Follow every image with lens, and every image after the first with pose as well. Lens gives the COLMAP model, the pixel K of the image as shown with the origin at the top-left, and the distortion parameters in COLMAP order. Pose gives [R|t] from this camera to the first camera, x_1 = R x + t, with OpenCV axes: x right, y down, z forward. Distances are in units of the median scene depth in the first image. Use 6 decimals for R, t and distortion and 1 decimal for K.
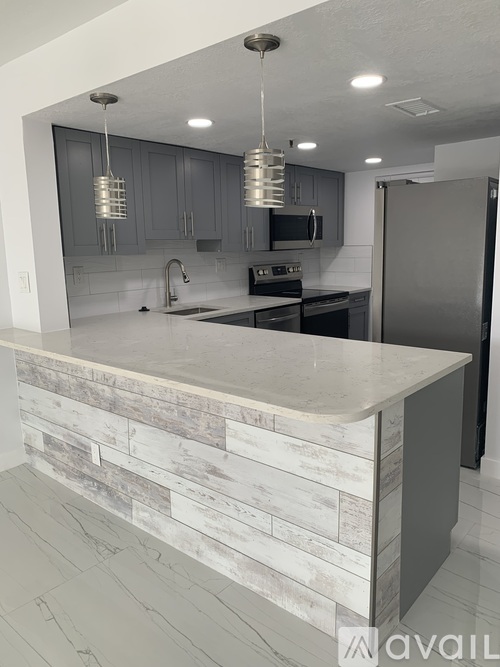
lens RADIAL K [[512.2, 0, 248.5], [0, 512.2, 332.5], [0, 0, 1]] dist [0.008871, -0.000741]
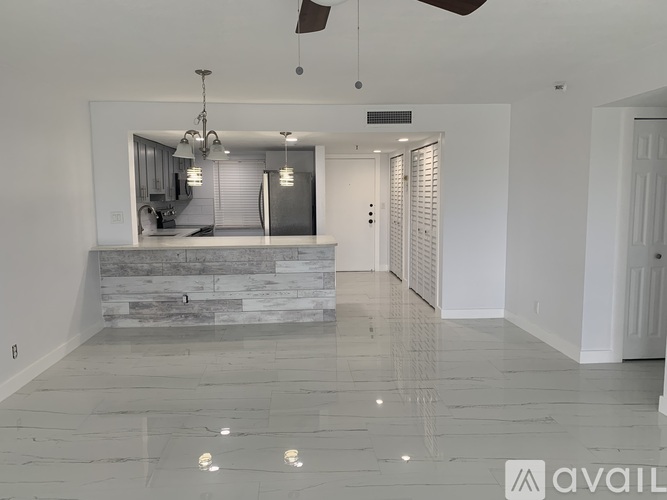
lens RADIAL K [[512.2, 0, 333.4], [0, 512.2, 249.0], [0, 0, 1]] dist [0.008871, -0.000741]
pose [[0.698032, -0.060866, 0.713475, -1.515116], [0.109352, 0.993755, -0.022209, 0.168979], [-0.707667, 0.093522, 0.700329, -0.979709]]
